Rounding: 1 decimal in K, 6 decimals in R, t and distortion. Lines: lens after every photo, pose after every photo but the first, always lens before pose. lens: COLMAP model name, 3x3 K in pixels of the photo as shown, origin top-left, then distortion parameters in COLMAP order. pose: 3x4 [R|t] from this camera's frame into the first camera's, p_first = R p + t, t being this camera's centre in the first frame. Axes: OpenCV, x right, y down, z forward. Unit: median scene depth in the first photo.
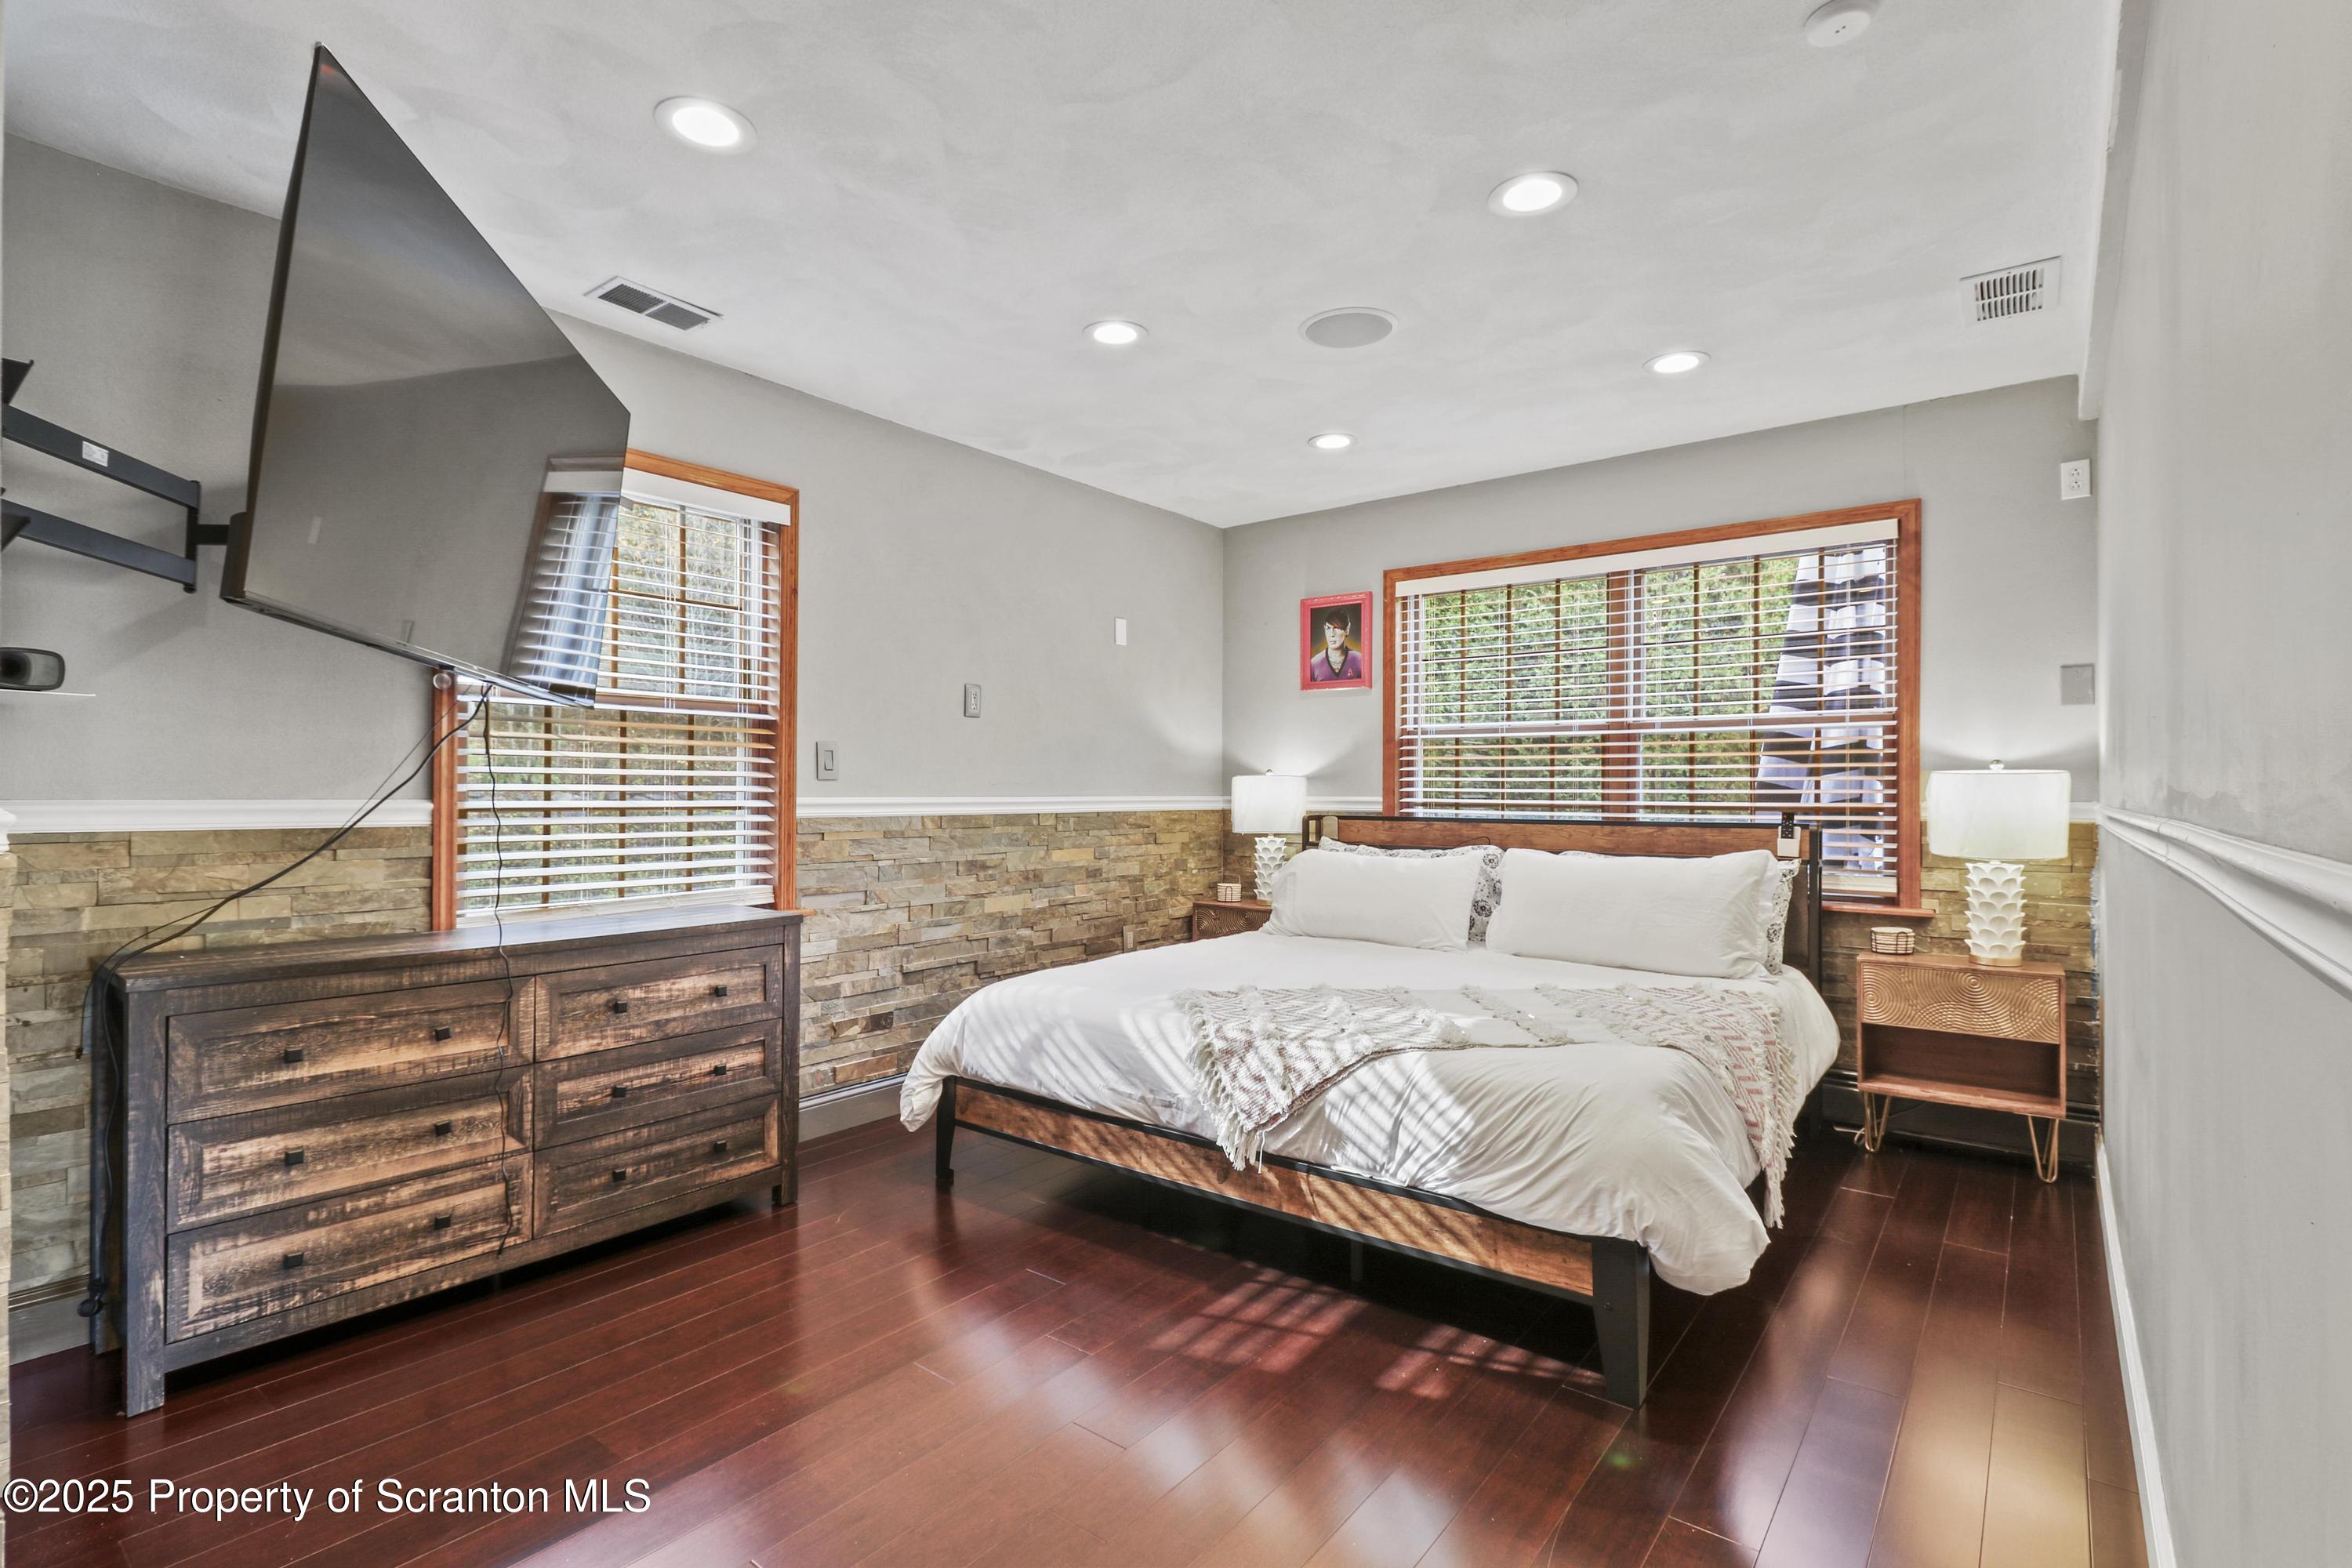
lens RADIAL K [[1082.6, 0, 1168.2], [0, 1082.6, 782.2], [0, 0, 1]] dist [0.004943, -0.000323]
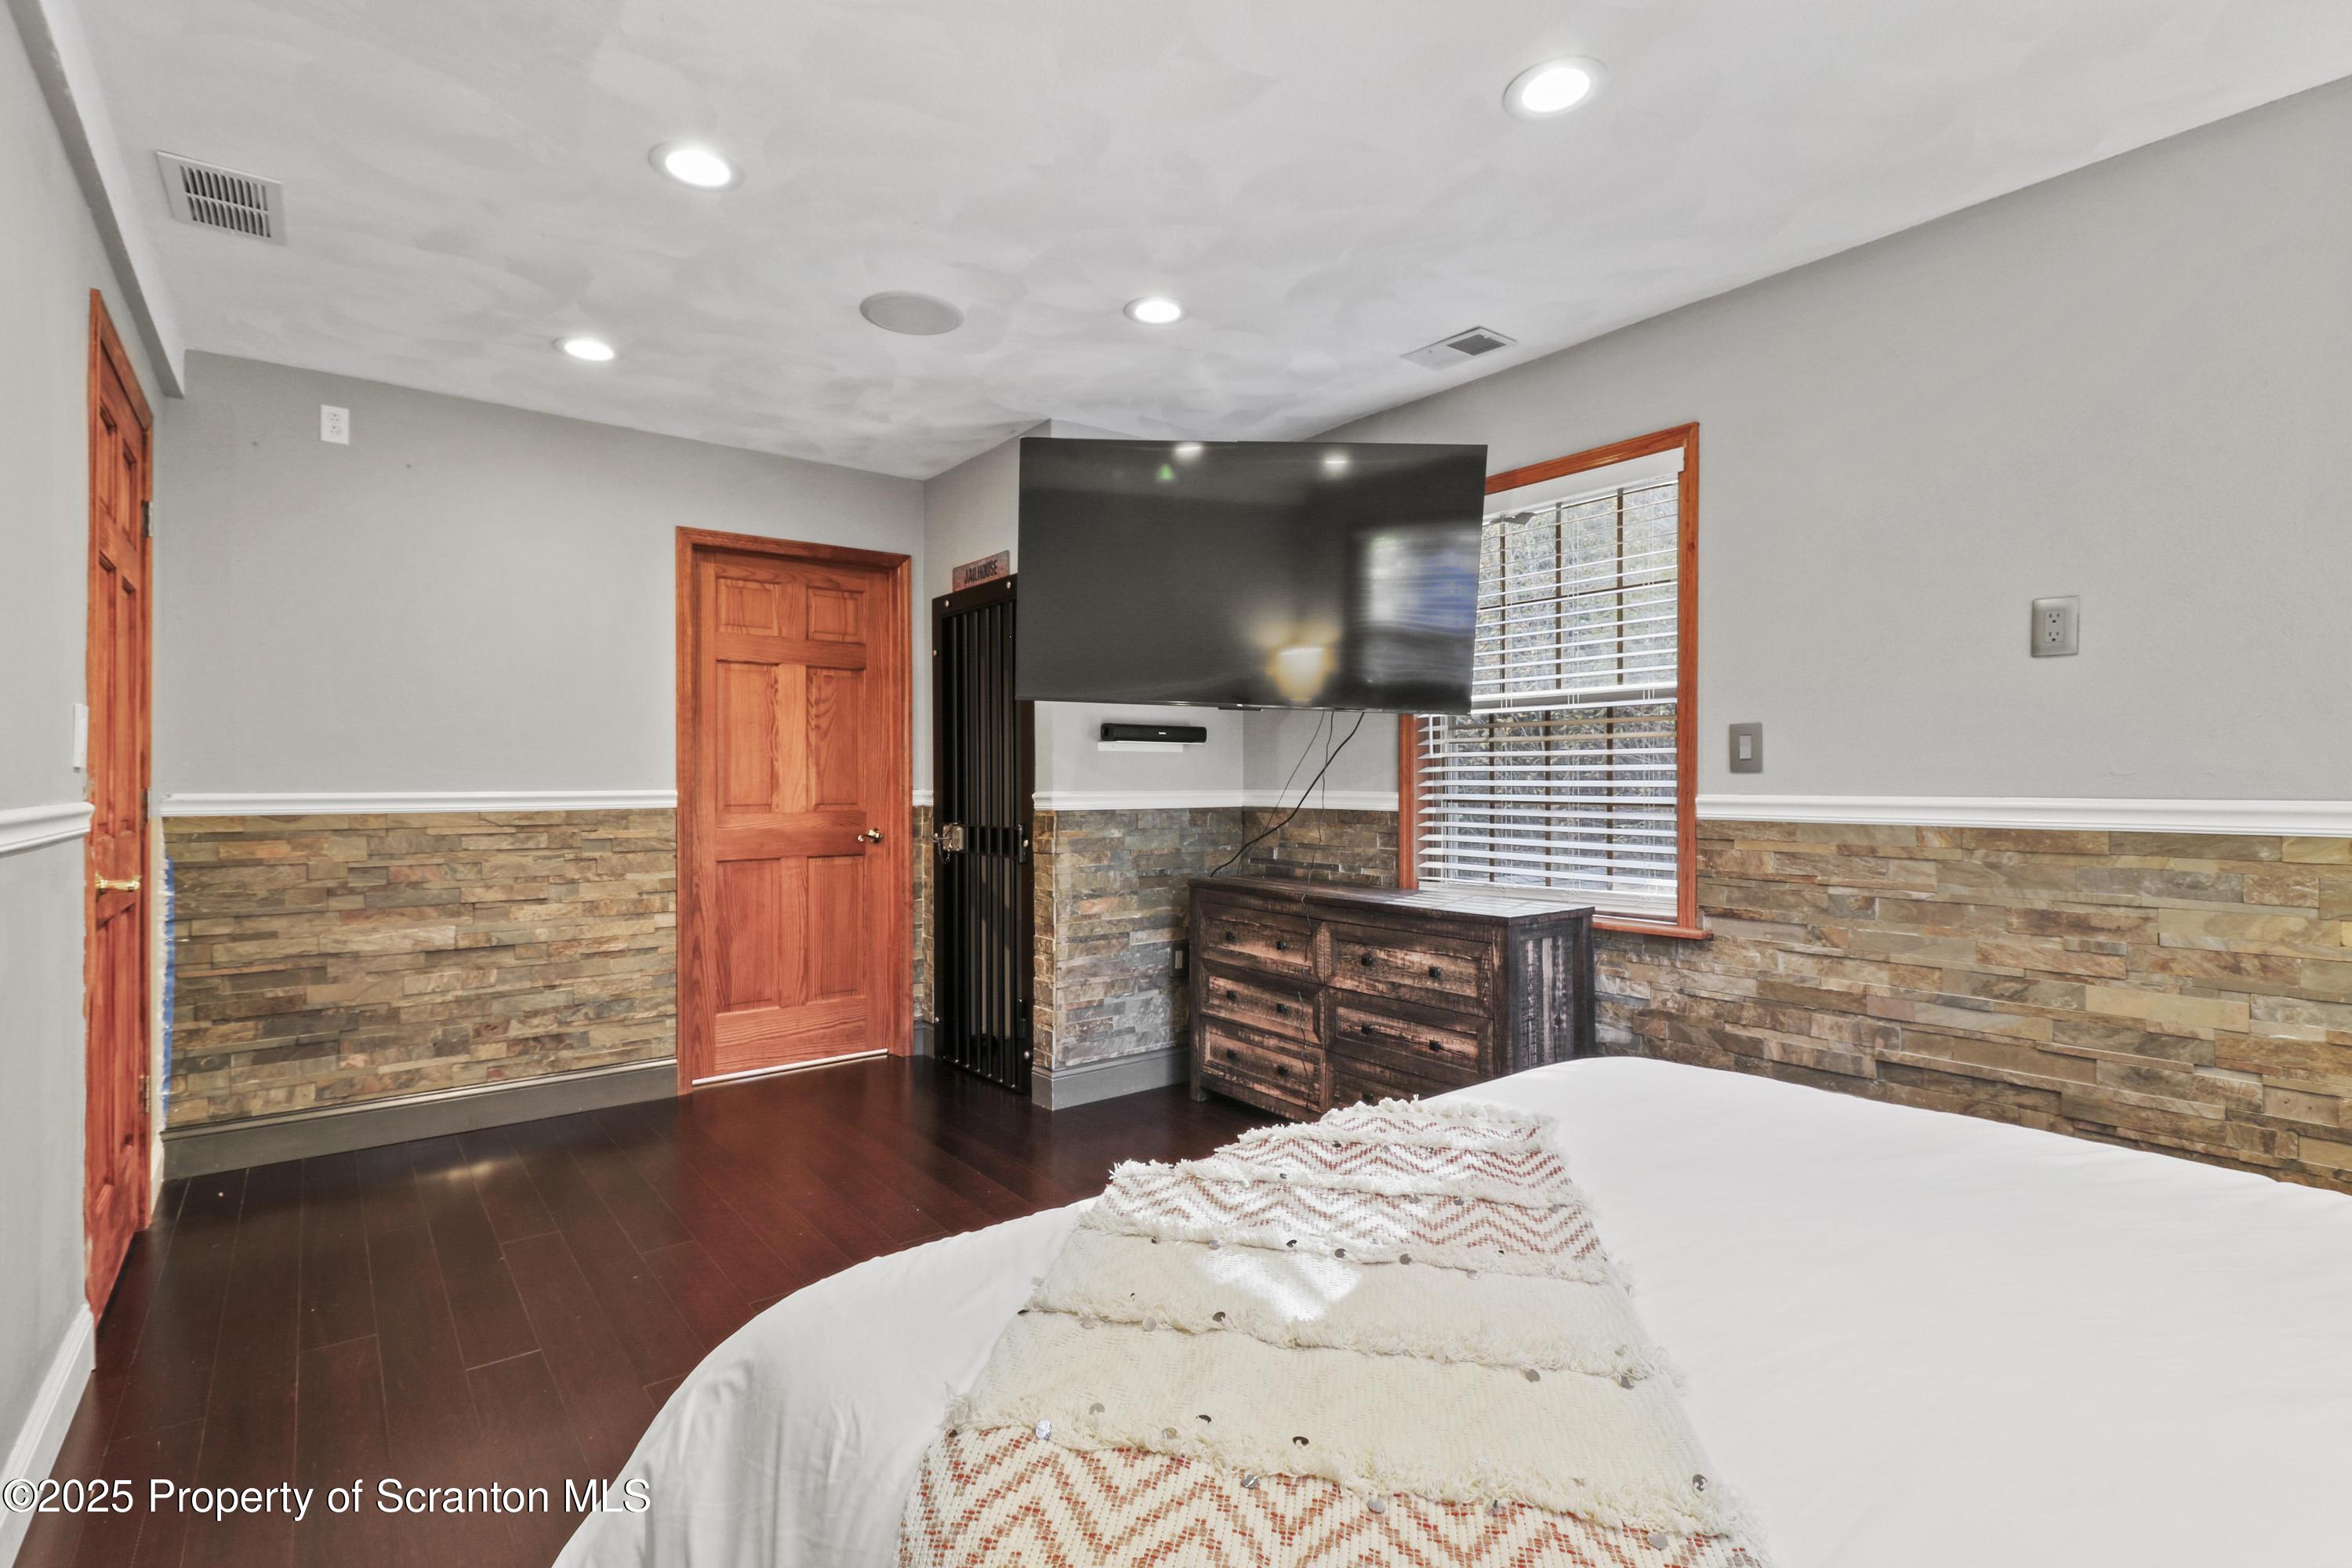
lens RADIAL K [[1082.6, 0, 1166.8], [0, 1082.6, 784.9], [0, 0, 1]] dist [0.004943, -0.000323]
pose [[-0.230885, -0.001975, -0.972979, 0.653017], [0.002895, 0.999992, -0.002716, 0.009038], [0.972977, -0.003444, -0.230877, 0.936142]]
